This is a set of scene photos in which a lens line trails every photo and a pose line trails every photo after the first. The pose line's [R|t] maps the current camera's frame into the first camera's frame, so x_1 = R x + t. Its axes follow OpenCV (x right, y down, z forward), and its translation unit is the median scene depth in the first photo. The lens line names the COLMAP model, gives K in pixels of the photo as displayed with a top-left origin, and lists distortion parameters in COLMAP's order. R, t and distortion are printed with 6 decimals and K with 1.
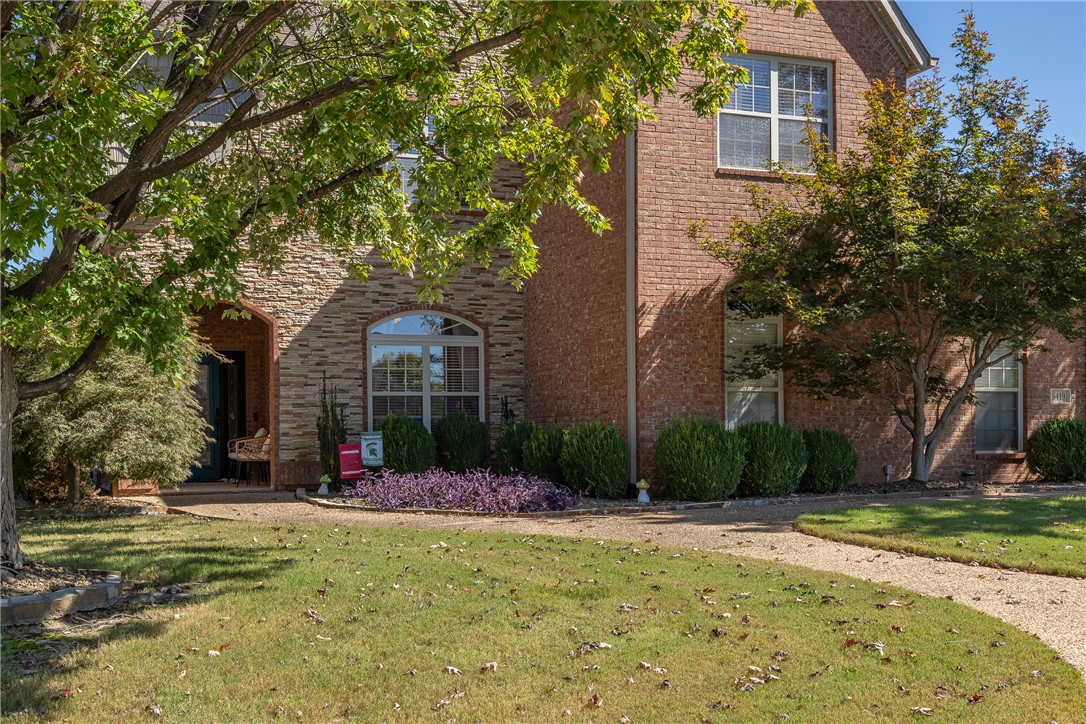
lens RADIAL K [[1101.0, 0, 449.5], [0, 1101.0, 437.4], [0, 0, 1]] dist [-0.002185, 0.000000]
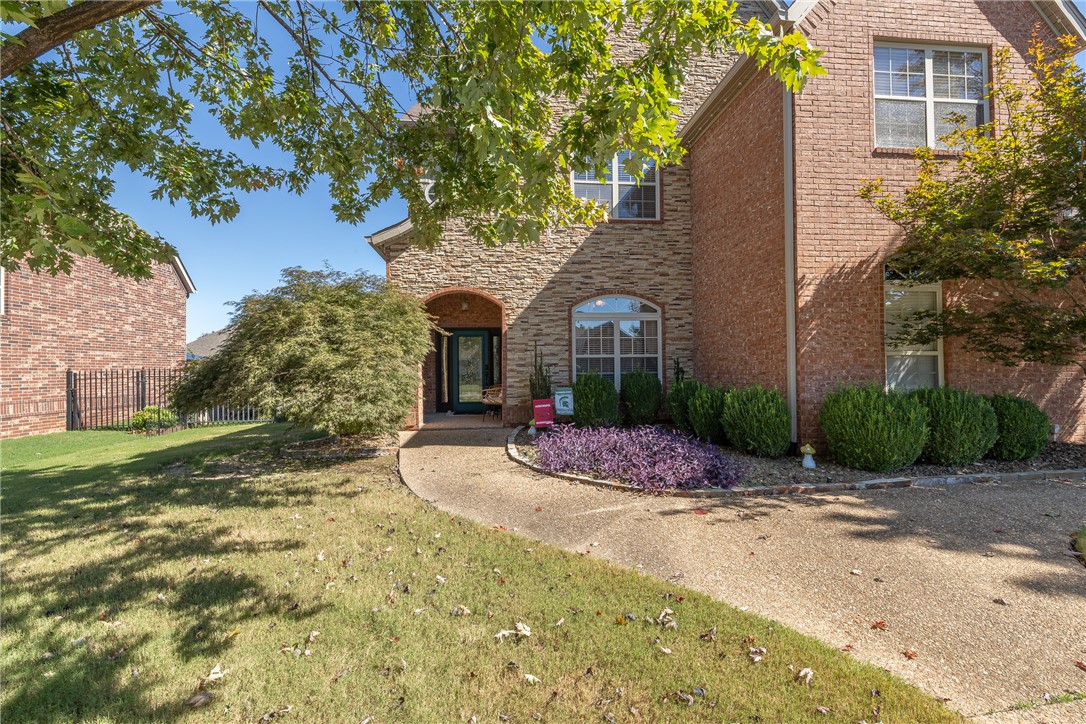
lens RADIAL K [[479.4, 0, 543.7], [0, 479.4, 357.1], [0, 0, 1]] dist [-0.011166, 0.001613]
pose [[0.967455, -0.003572, -0.253018, 0.046583], [-0.001072, 0.999834, -0.018212, -0.031040], [0.253041, 0.017891, 0.967290, 0.462596]]
